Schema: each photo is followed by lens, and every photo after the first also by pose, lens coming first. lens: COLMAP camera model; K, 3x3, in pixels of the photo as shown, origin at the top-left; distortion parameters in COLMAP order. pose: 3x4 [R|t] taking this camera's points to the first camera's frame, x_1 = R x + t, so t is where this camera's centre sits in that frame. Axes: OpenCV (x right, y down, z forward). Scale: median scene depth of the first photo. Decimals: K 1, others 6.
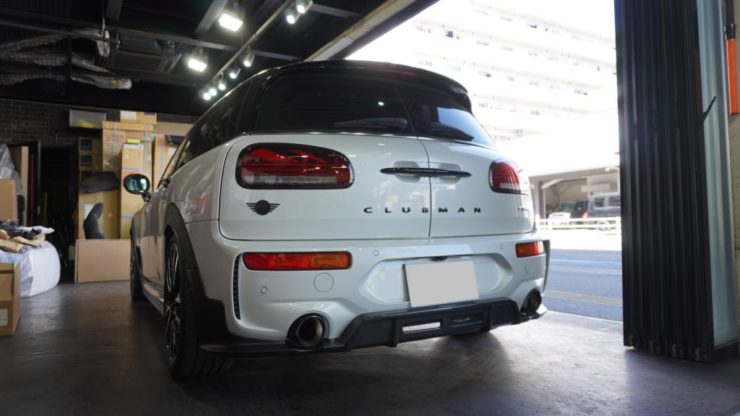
lens RADIAL K [[499.9, 0, 370.0], [0, 499.9, 208.0], [0, 0, 1]] dist [-0.044299, 0.002486]
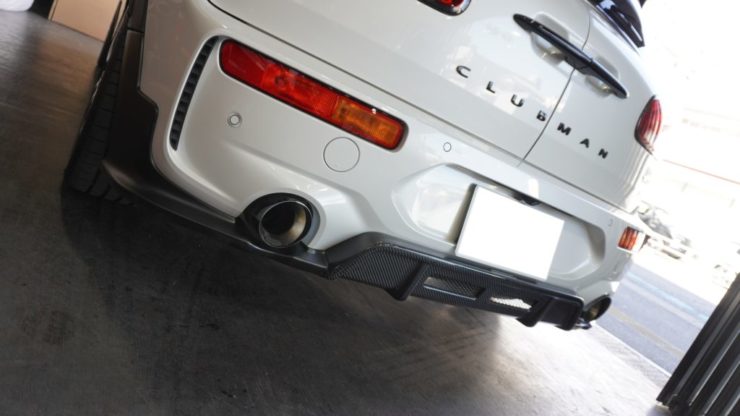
lens RADIAL K [[499.9, 0, 370.0], [0, 499.9, 208.0], [0, 0, 1]] dist [-0.044299, 0.002486]
pose [[0.902475, 0.424977, 0.070232, -0.073744], [-0.429722, 0.877081, 0.214633, 0.066139], [0.029615, -0.223882, 0.974166, 0.432474]]
